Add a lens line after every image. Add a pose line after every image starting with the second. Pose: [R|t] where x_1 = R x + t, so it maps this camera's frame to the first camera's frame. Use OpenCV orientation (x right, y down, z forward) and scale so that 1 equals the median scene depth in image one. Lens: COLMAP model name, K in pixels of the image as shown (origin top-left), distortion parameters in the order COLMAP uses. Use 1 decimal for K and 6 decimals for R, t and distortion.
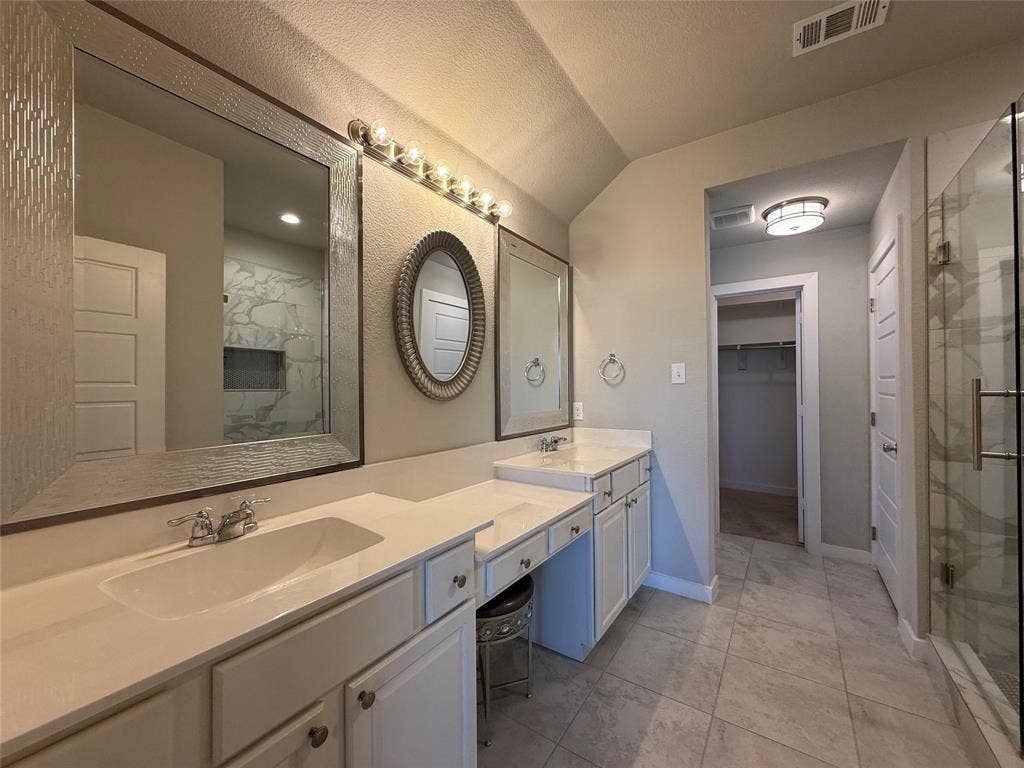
lens RADIAL K [[407.3, 0, 512.2], [0, 407.3, 384.0], [0, 0, 1]] dist [-0.000705, 0.000257]
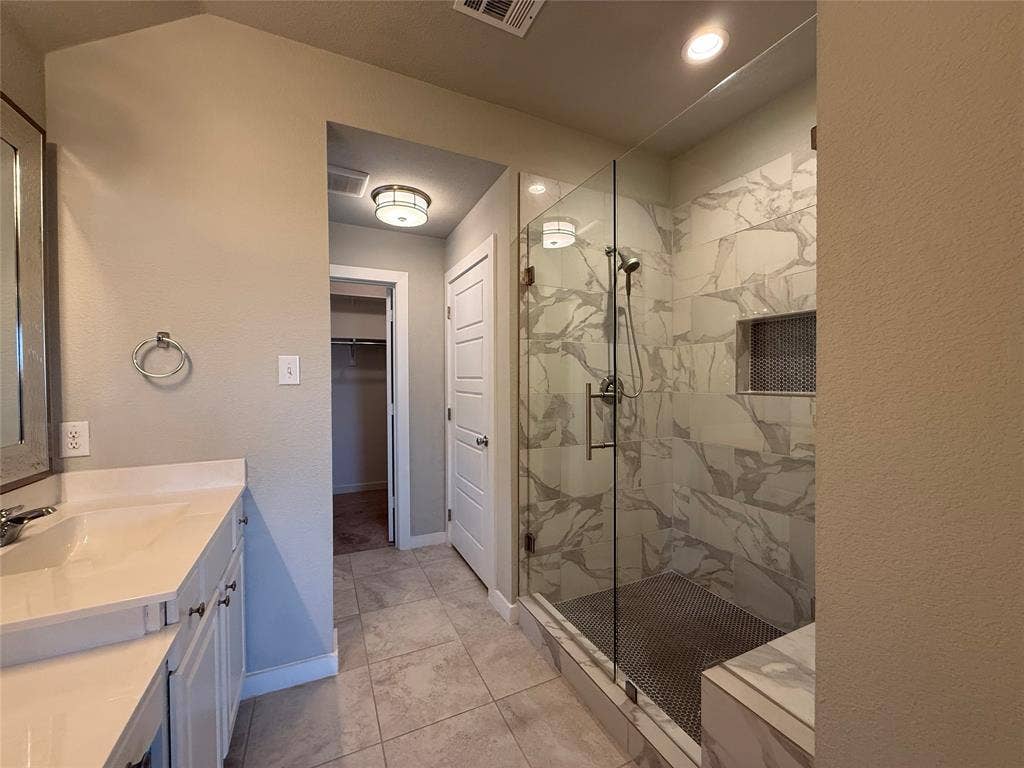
lens RADIAL K [[407.3, 0, 510.0], [0, 407.3, 385.0], [0, 0, 1]] dist [-0.000705, 0.000257]
pose [[0.506647, -0.009306, 0.862103, 0.000593], [-0.004824, 0.999895, 0.013628, -0.012094], [-0.862140, -0.011063, 0.506549, 0.321354]]
